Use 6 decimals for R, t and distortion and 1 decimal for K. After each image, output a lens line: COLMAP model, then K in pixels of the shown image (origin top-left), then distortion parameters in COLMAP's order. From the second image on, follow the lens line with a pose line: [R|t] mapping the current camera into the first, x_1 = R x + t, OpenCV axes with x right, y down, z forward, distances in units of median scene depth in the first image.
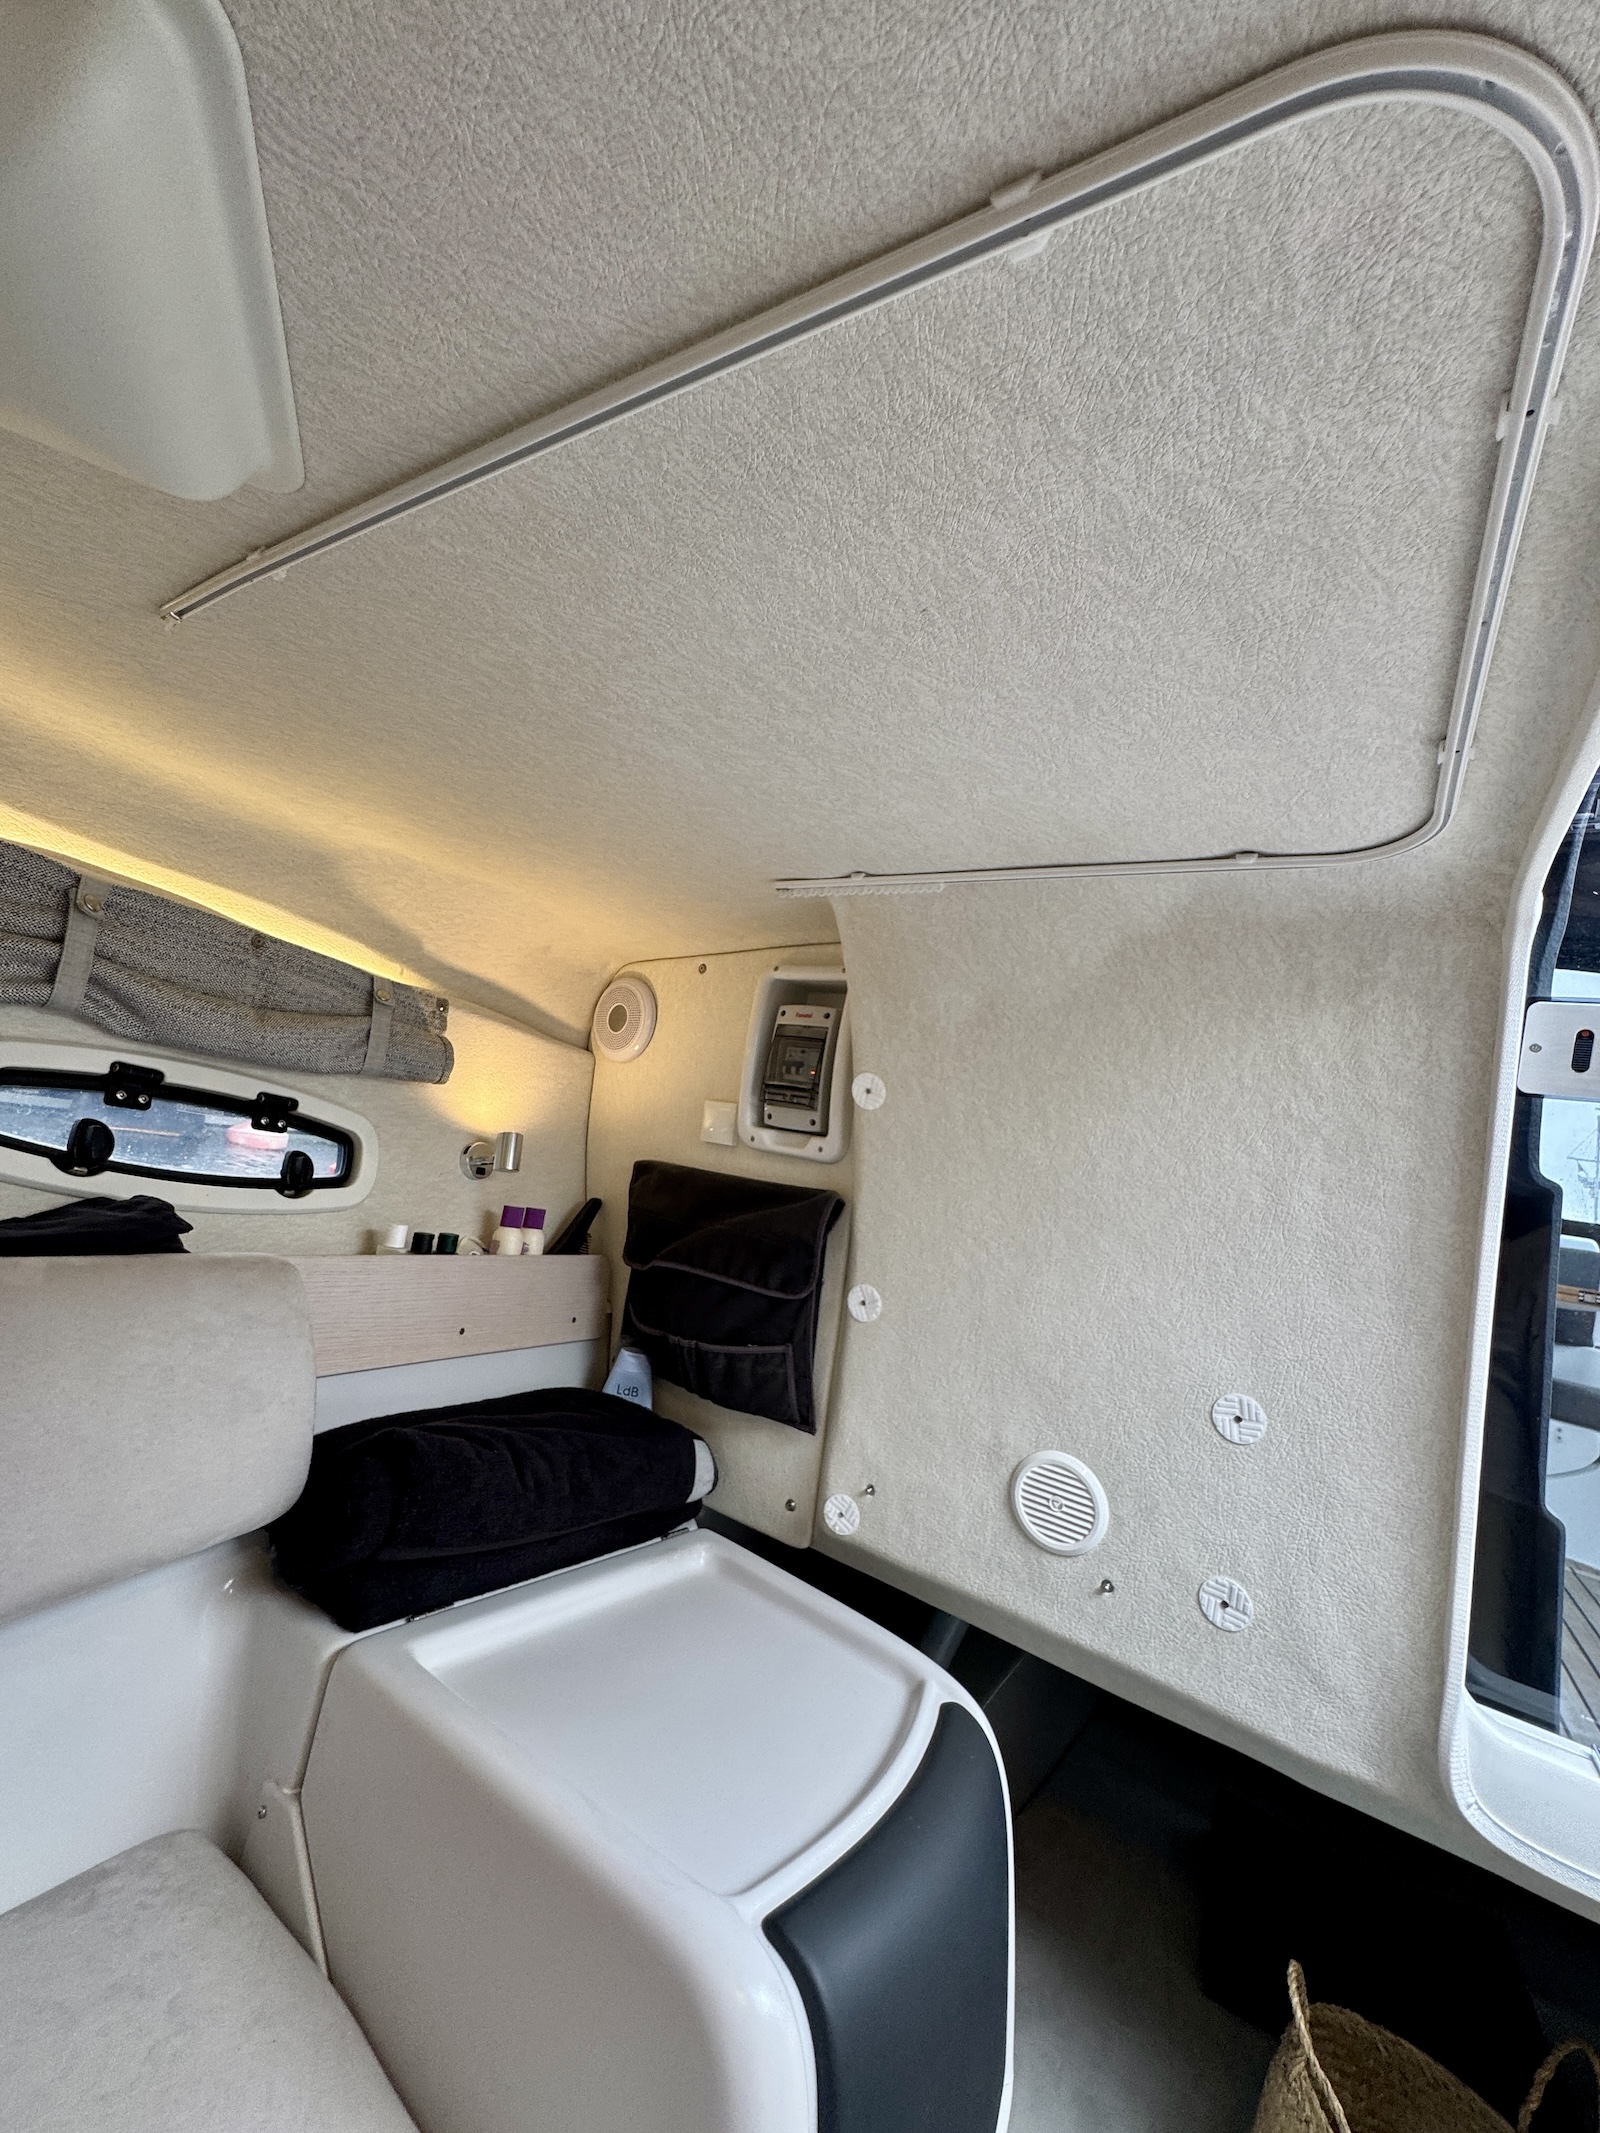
lens RADIAL K [[853.4, 0, 800.0], [0, 853.4, 1066.5], [0, 0, 1]] dist [-0.002625, 0.000334]
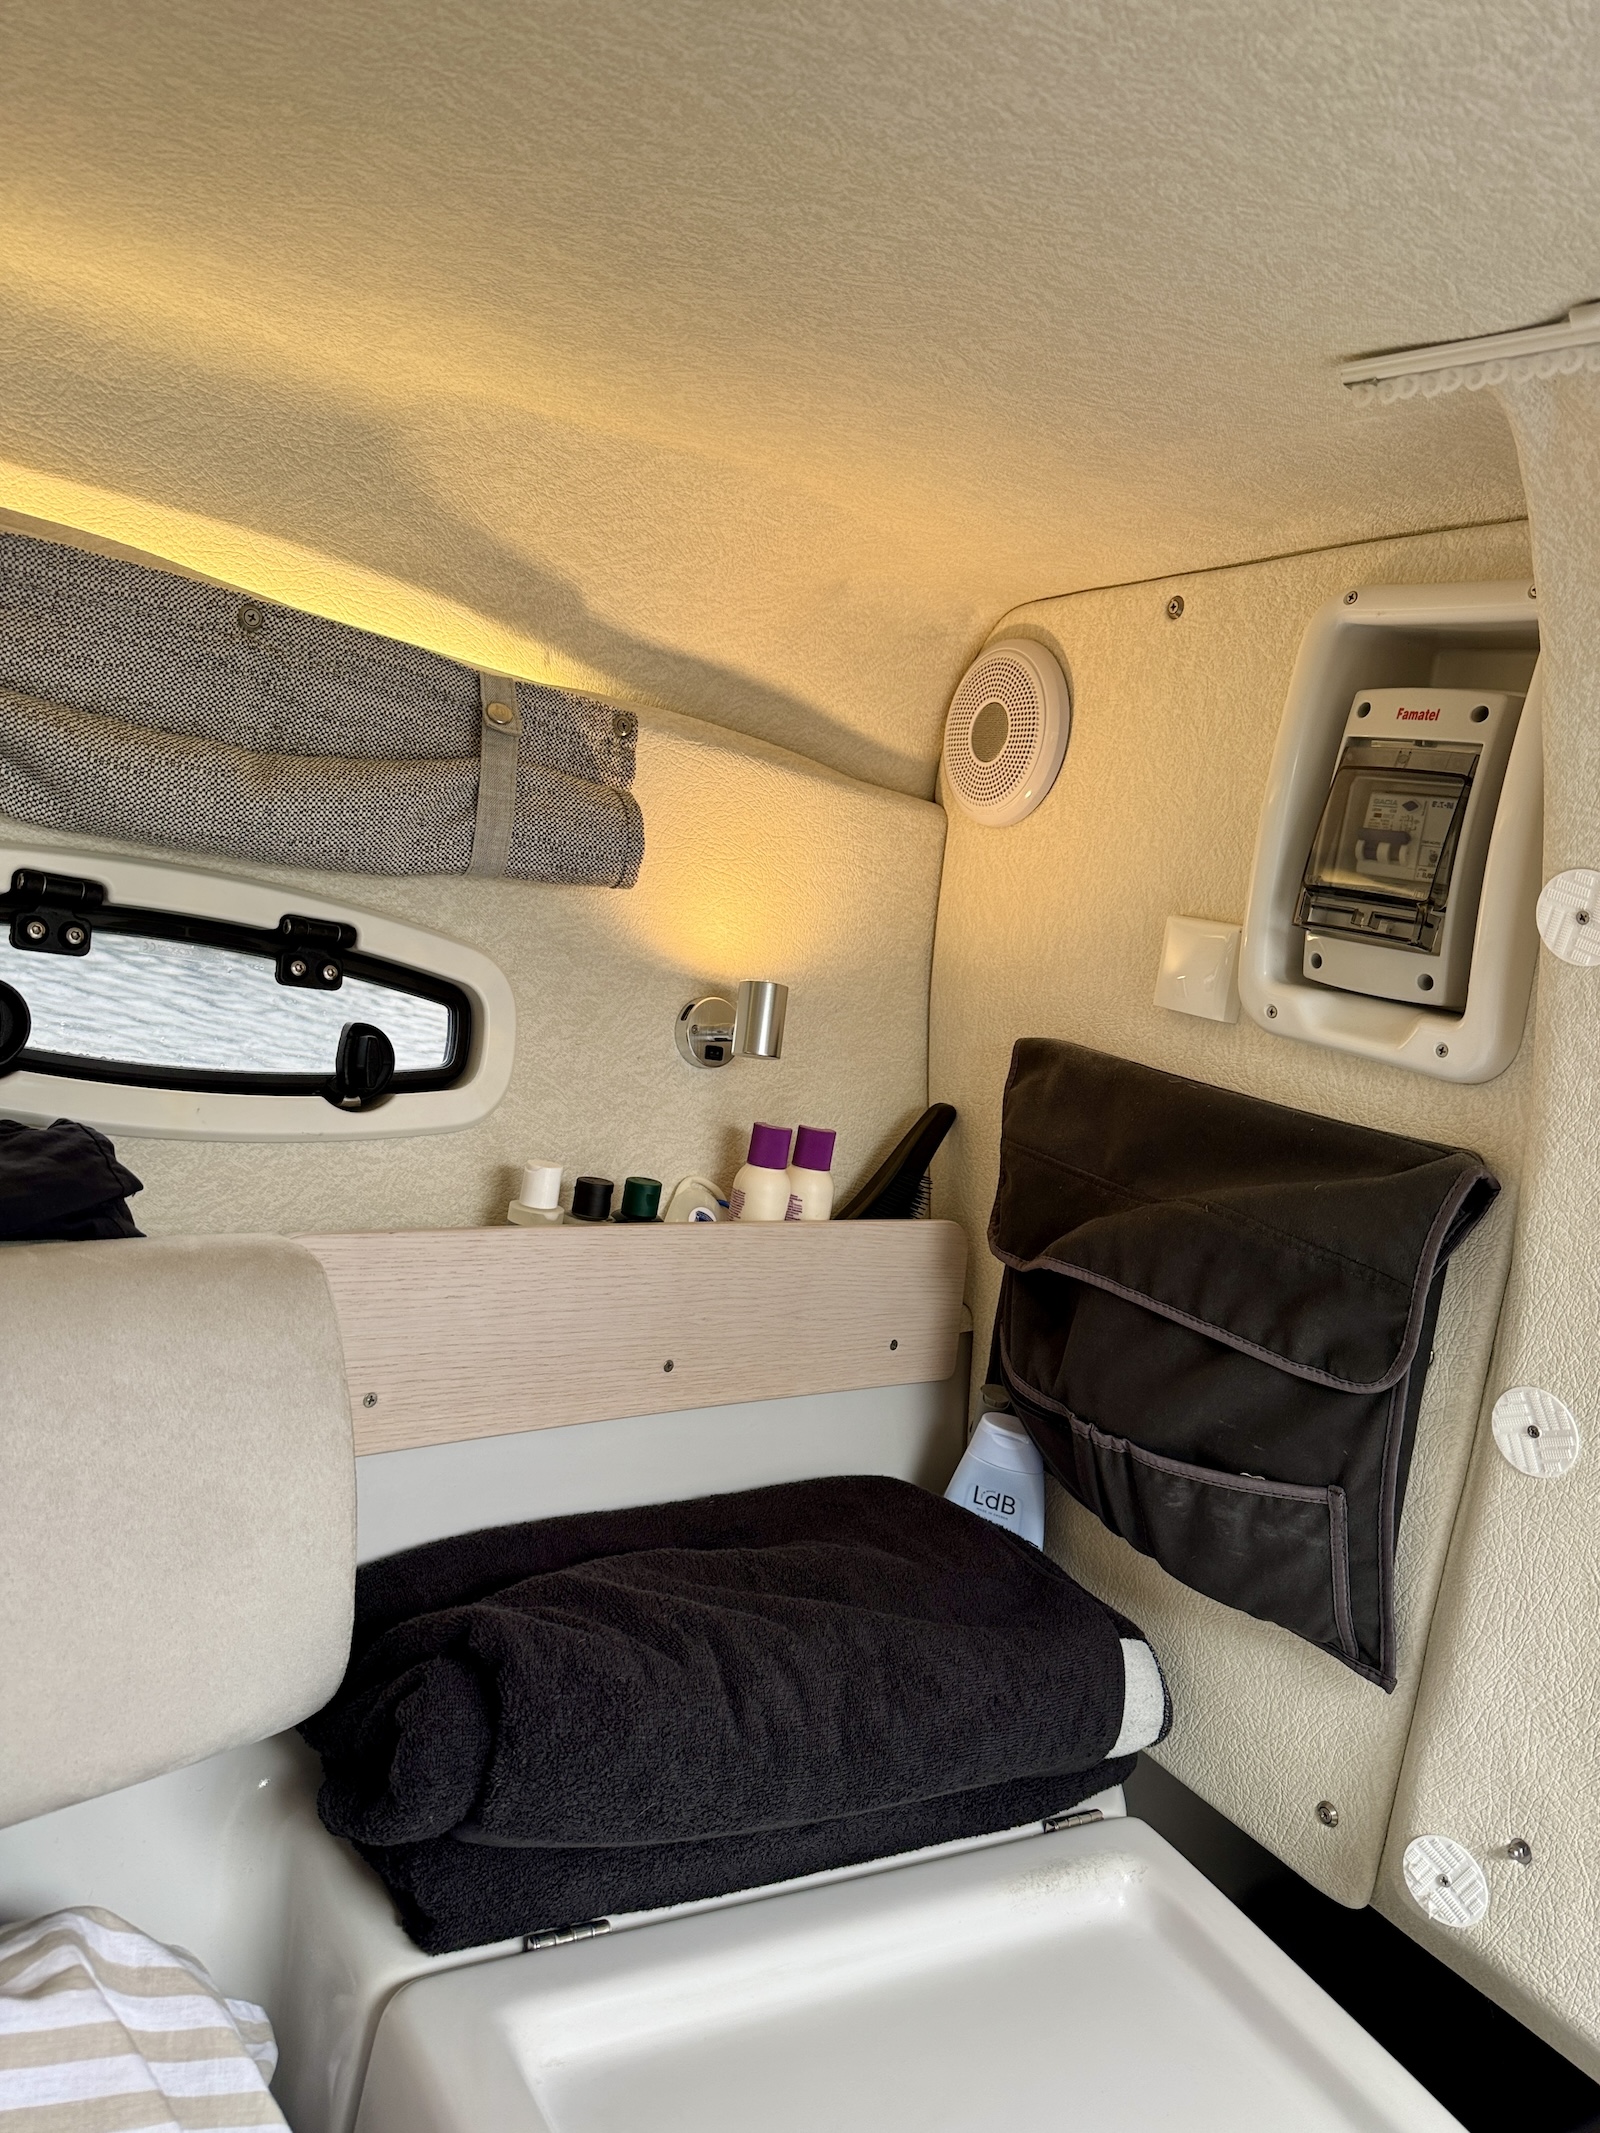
lens RADIAL K [[1496.2, 0, 794.1], [0, 1496.2, 1062.2], [0, 0, 1]] dist [0.114967, -0.209663]
pose [[0.922358, 0.049635, -0.383136, 0.016748], [0.020951, 0.983827, 0.177891, -0.034008], [0.385769, -0.172106, 0.906401, 0.220262]]
